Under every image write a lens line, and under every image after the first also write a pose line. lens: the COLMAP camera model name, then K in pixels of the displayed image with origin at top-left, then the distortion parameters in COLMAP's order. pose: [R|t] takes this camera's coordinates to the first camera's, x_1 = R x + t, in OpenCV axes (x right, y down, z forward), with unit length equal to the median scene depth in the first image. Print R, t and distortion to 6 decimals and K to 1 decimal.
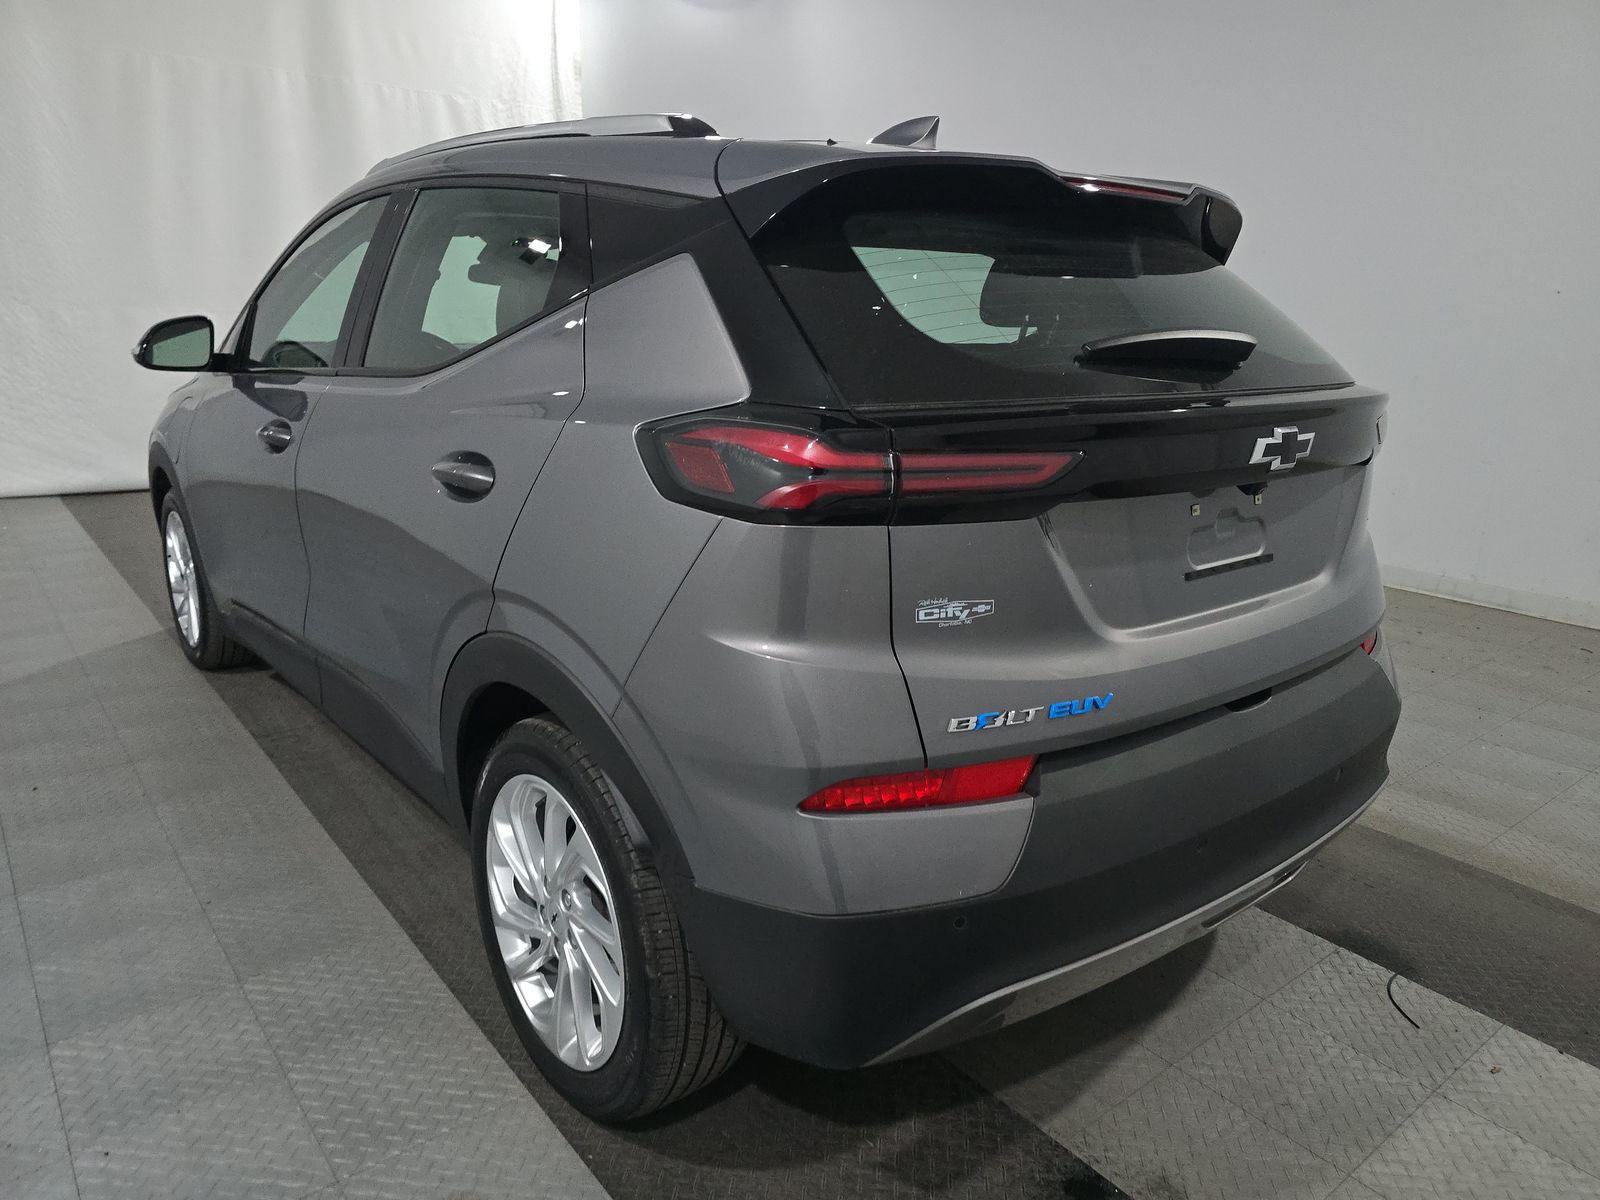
lens RADIAL K [[1077.3, 0, 793.9], [0, 1077.3, 597.3], [0, 0, 1]] dist [0.050138, -0.024816]
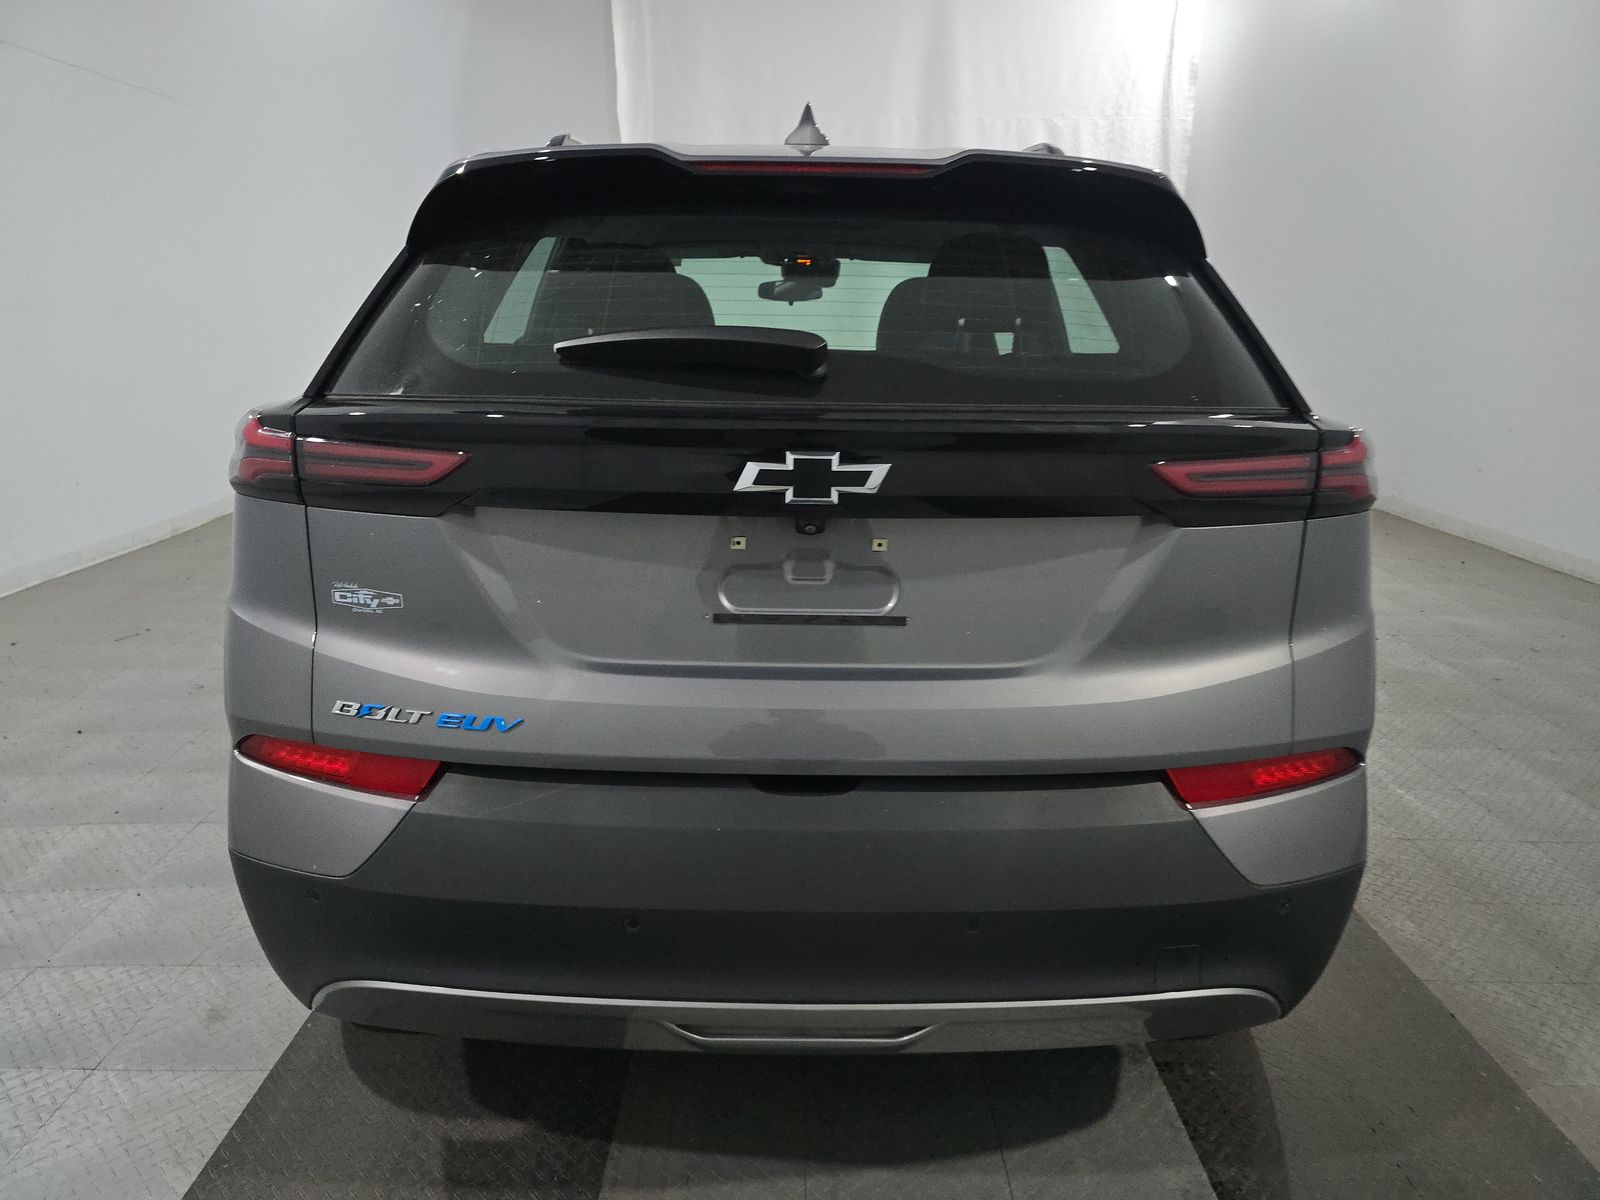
lens RADIAL K [[1077.3, 0, 791.7], [0, 1077.3, 596.5], [0, 0, 1]] dist [0.050138, -0.024816]
pose [[0.781218, 0.147350, -0.606618, 0.962125], [-0.158578, 0.986710, 0.035455, -0.079170], [0.603781, 0.068498, 0.794202, 0.376857]]
